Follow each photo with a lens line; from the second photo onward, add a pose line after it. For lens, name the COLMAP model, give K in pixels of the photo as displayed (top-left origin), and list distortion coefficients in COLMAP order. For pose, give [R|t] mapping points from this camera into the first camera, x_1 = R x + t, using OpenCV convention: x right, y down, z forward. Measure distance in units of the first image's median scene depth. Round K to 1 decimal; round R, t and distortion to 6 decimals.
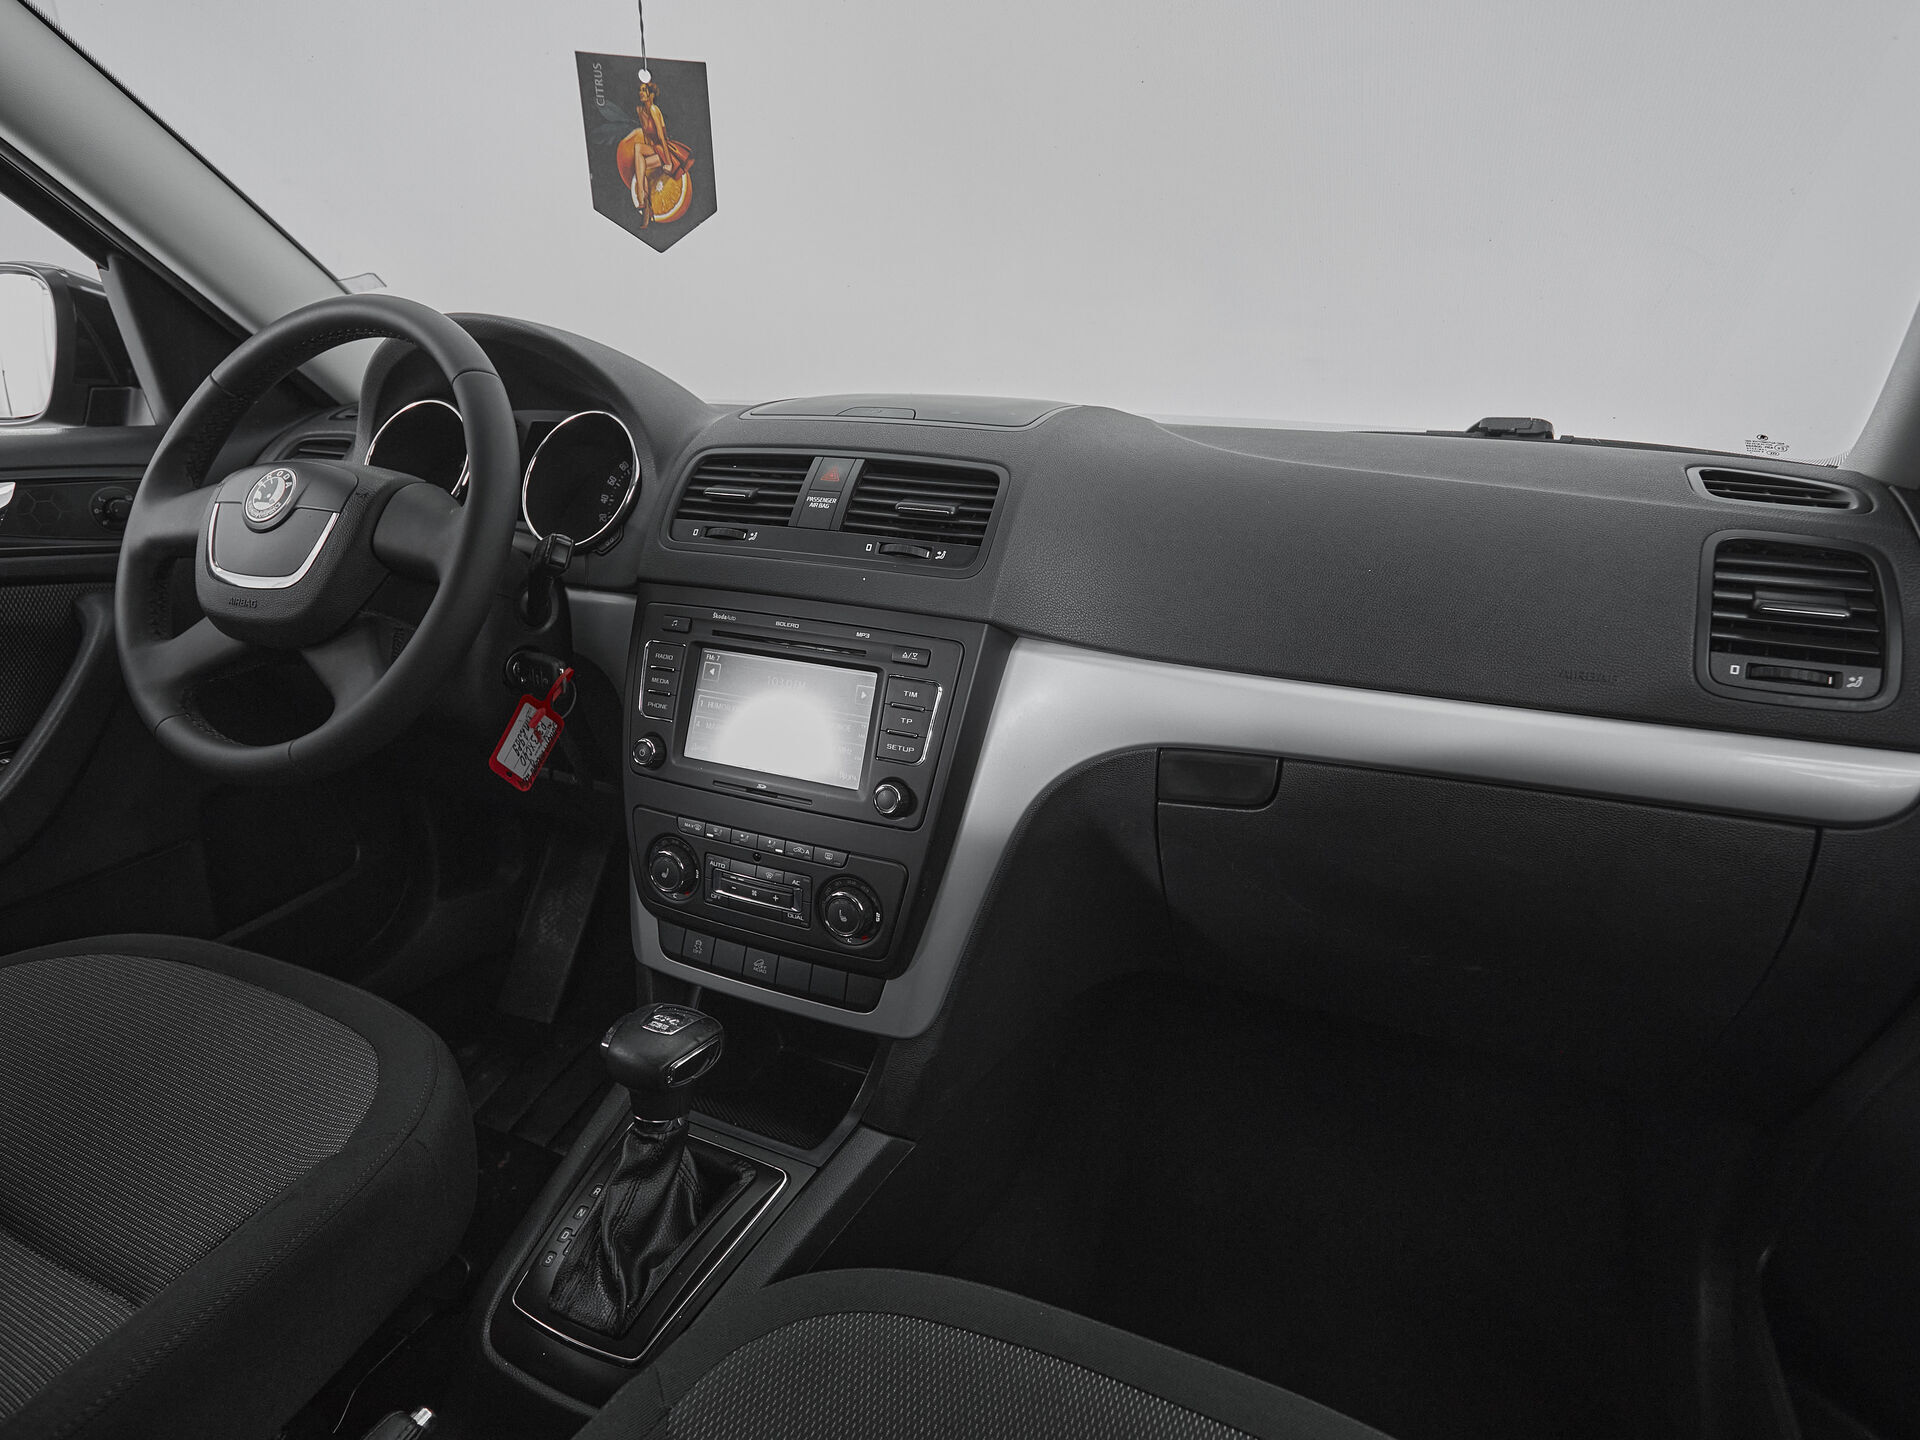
lens RADIAL K [[1025.2, 0, 962.8], [0, 1025.2, 674.9], [0, 0, 1]] dist [-0.000006, 0.000318]
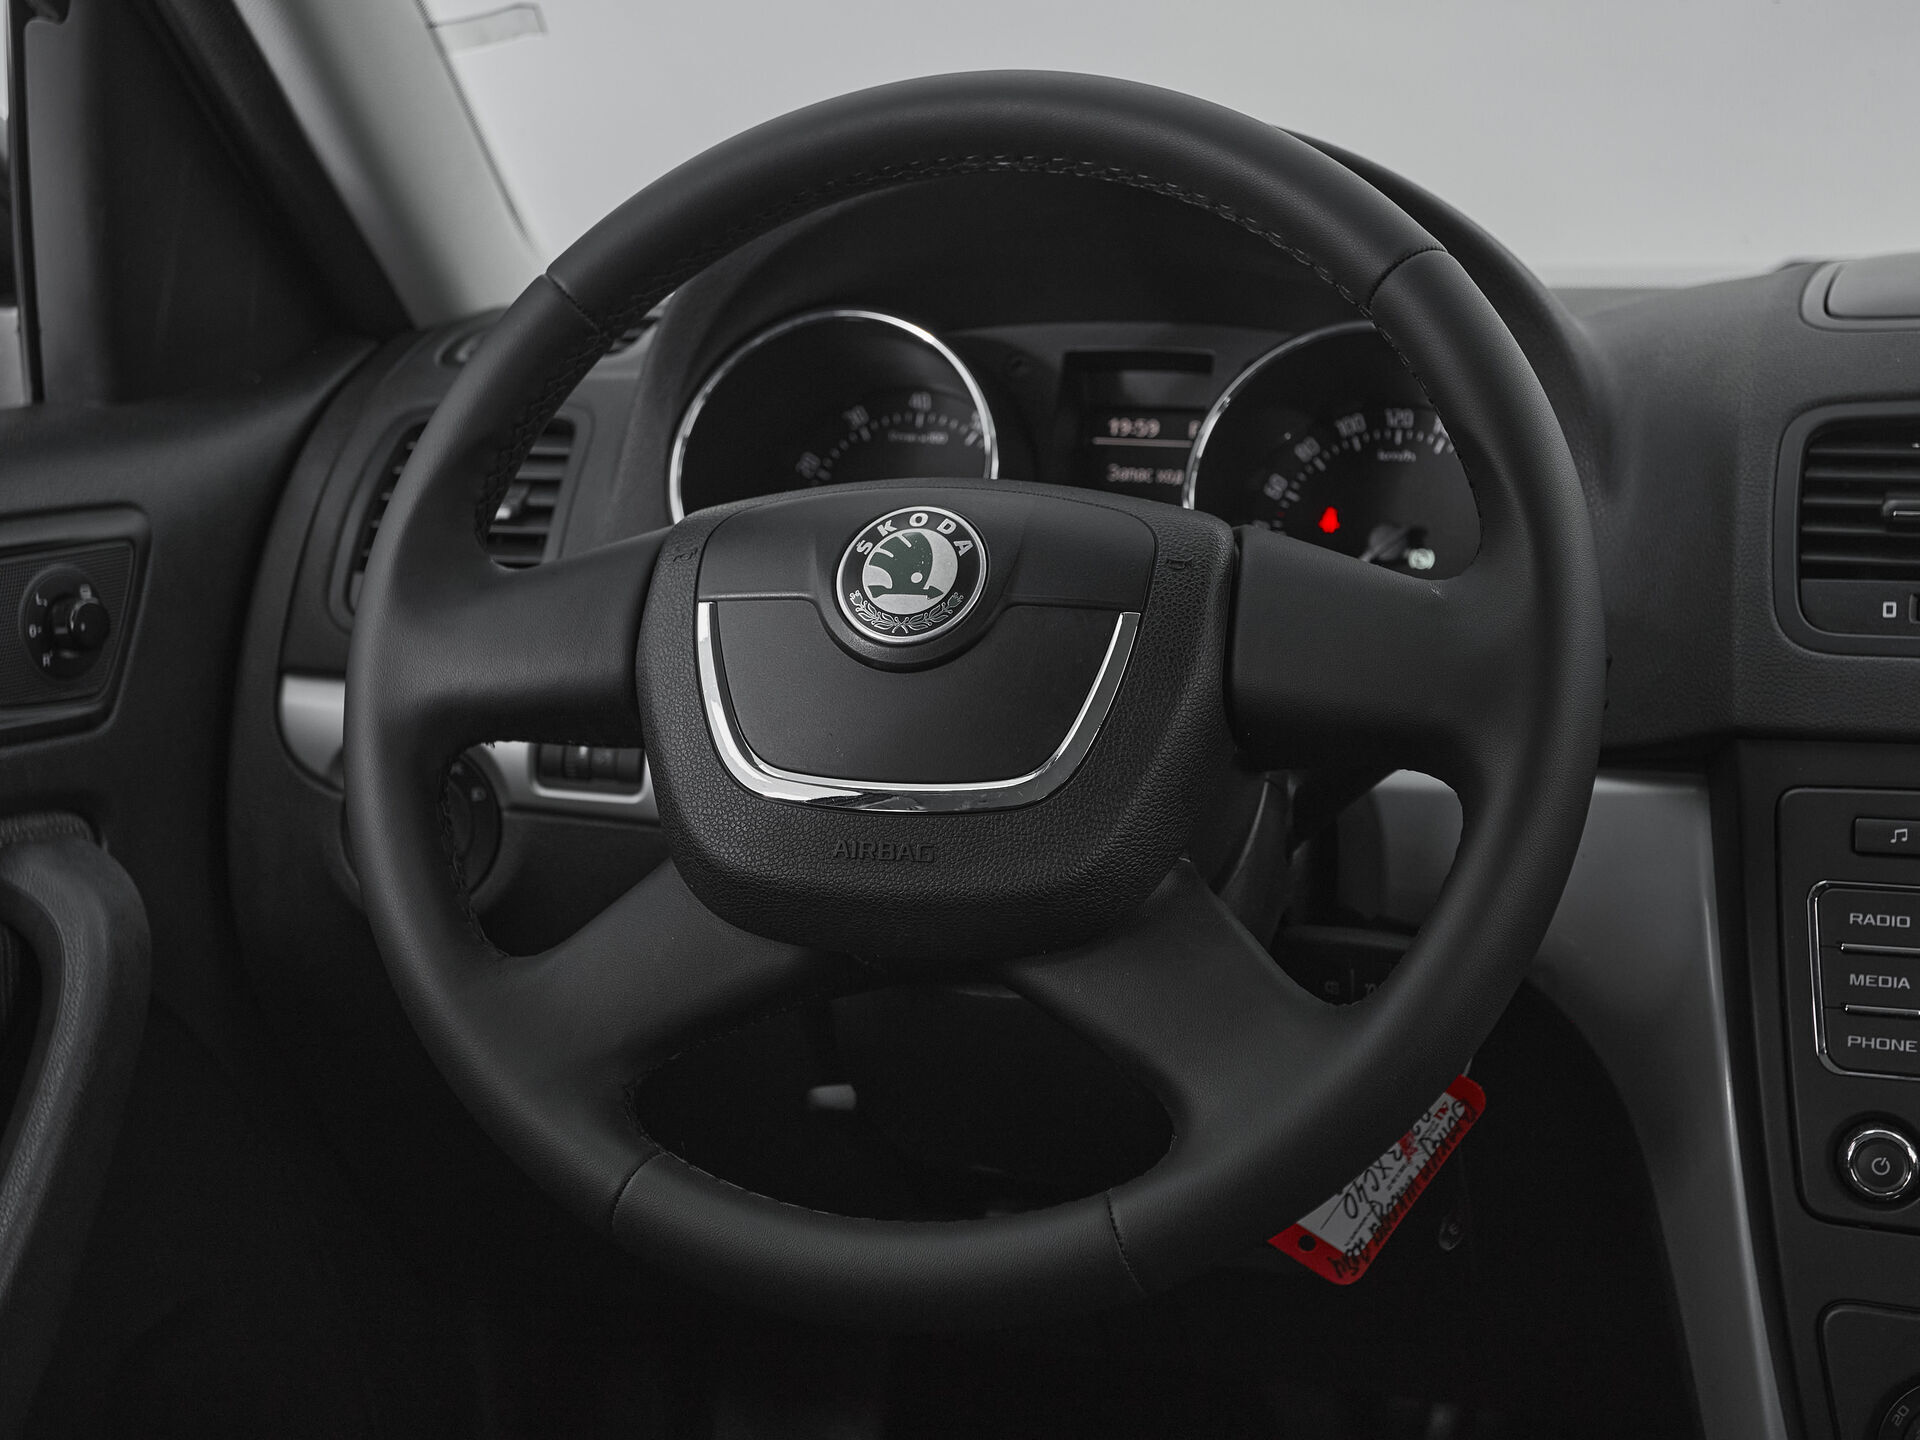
lens RADIAL K [[2550.2, 0, 961.9], [0, 2550.2, 643.7], [0, 0, 1]] dist [0.022458, 0.065954]
pose [[0.993601, -0.054467, 0.098947, -0.765484], [0.063507, 0.993858, -0.090628, -0.059361], [-0.093403, 0.096332, 0.990957, 0.024660]]
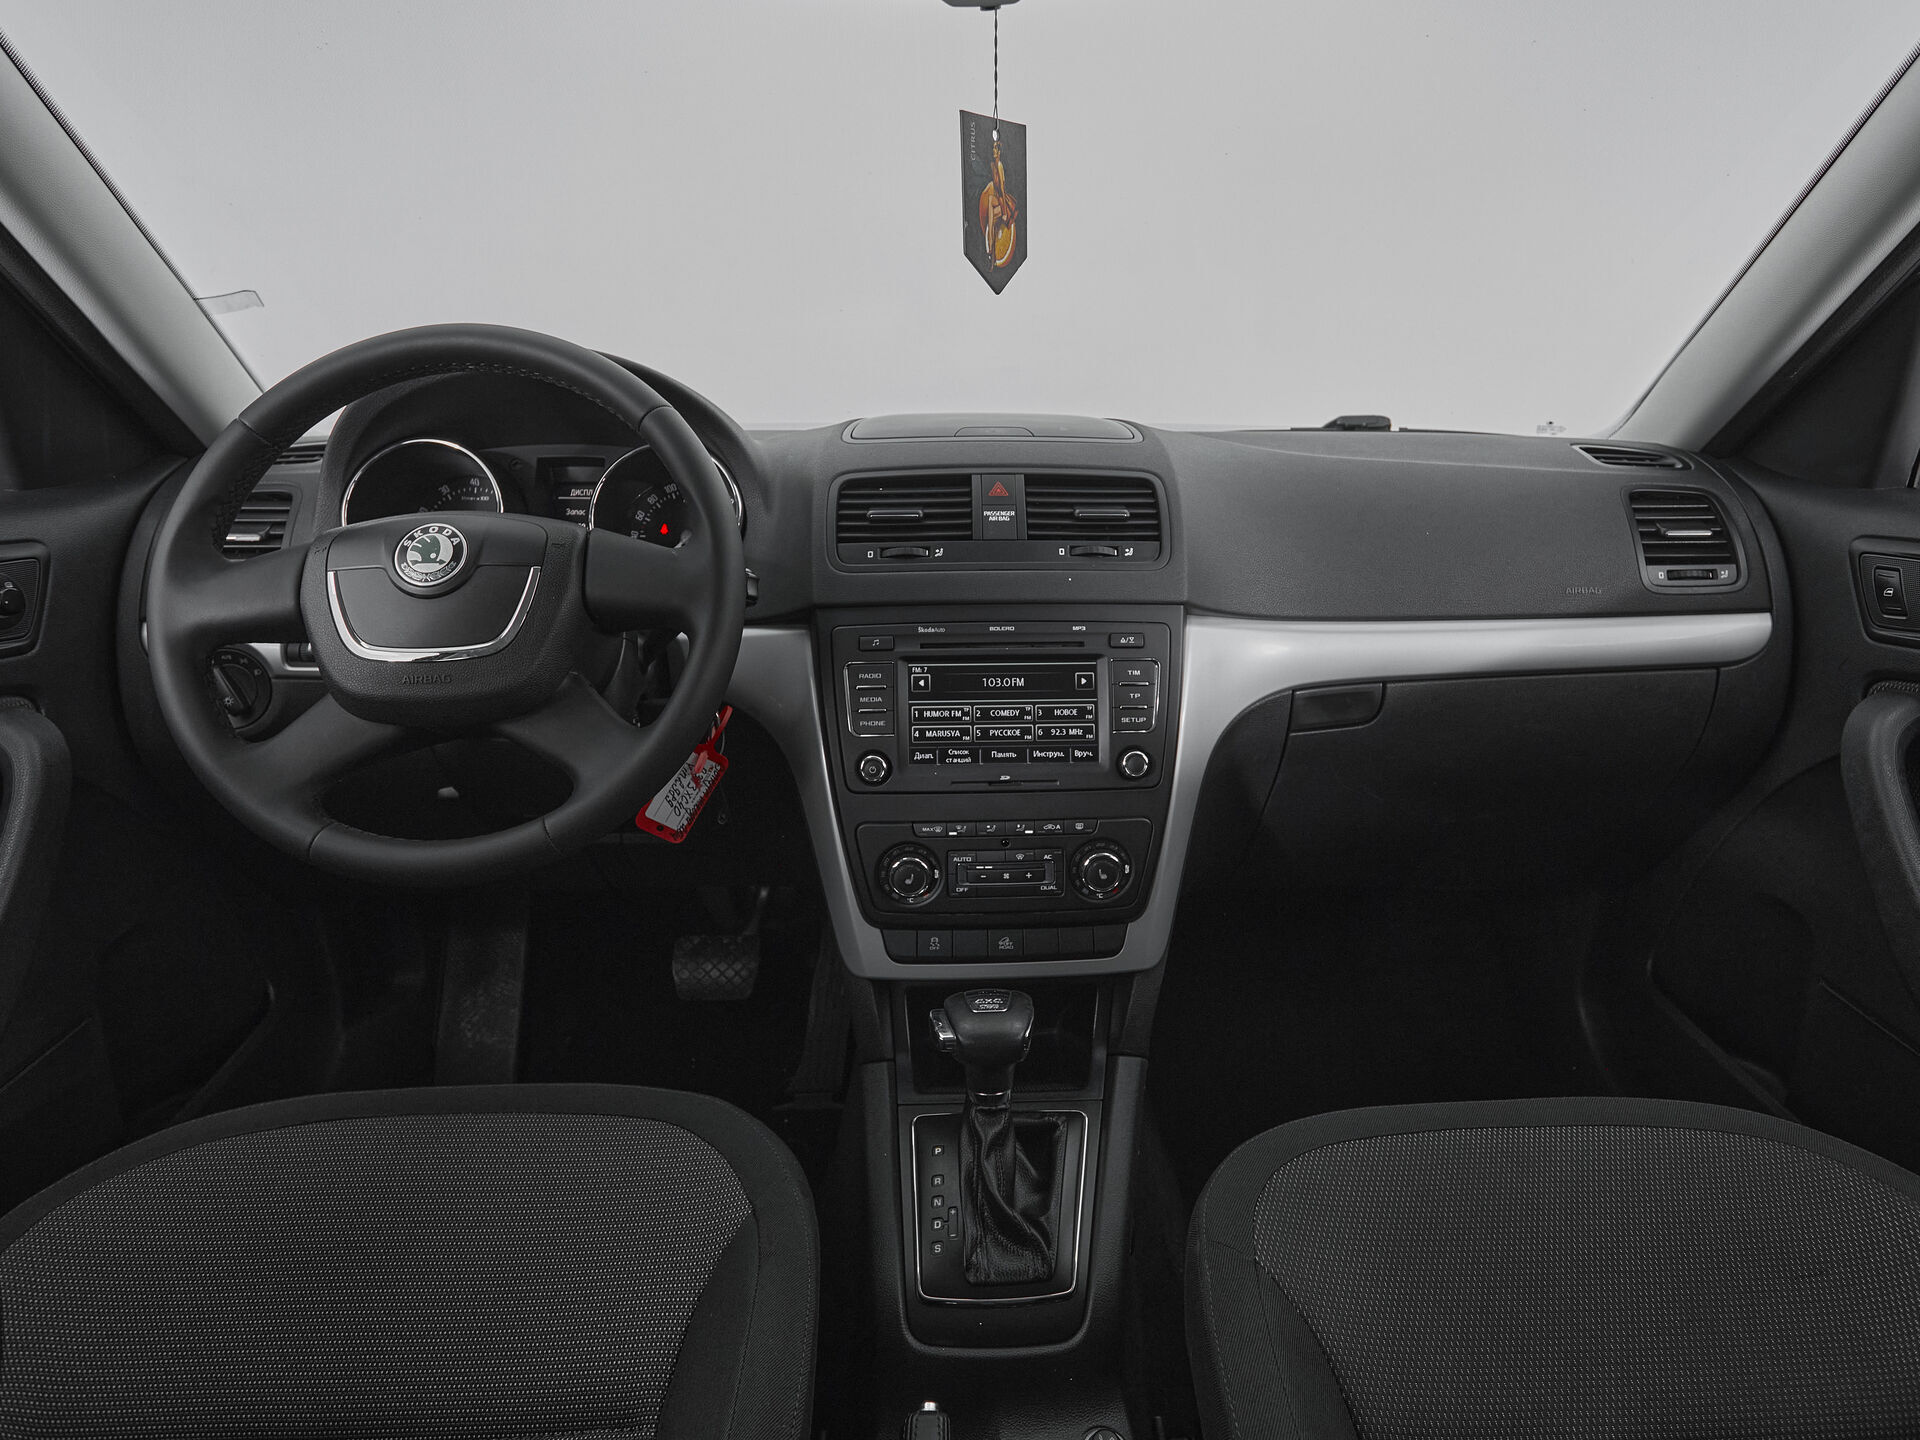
lens RADIAL K [[1037.4, 0, 973.0], [0, 1037.4, 698.4], [0, 0, 1]] dist [-0.001364, -0.000339]
pose [[0.902031, -0.146512, 0.406047, -0.644310], [0.141234, 0.989037, 0.043119, -0.026841], [-0.407913, 0.018453, 0.912834, 0.002479]]
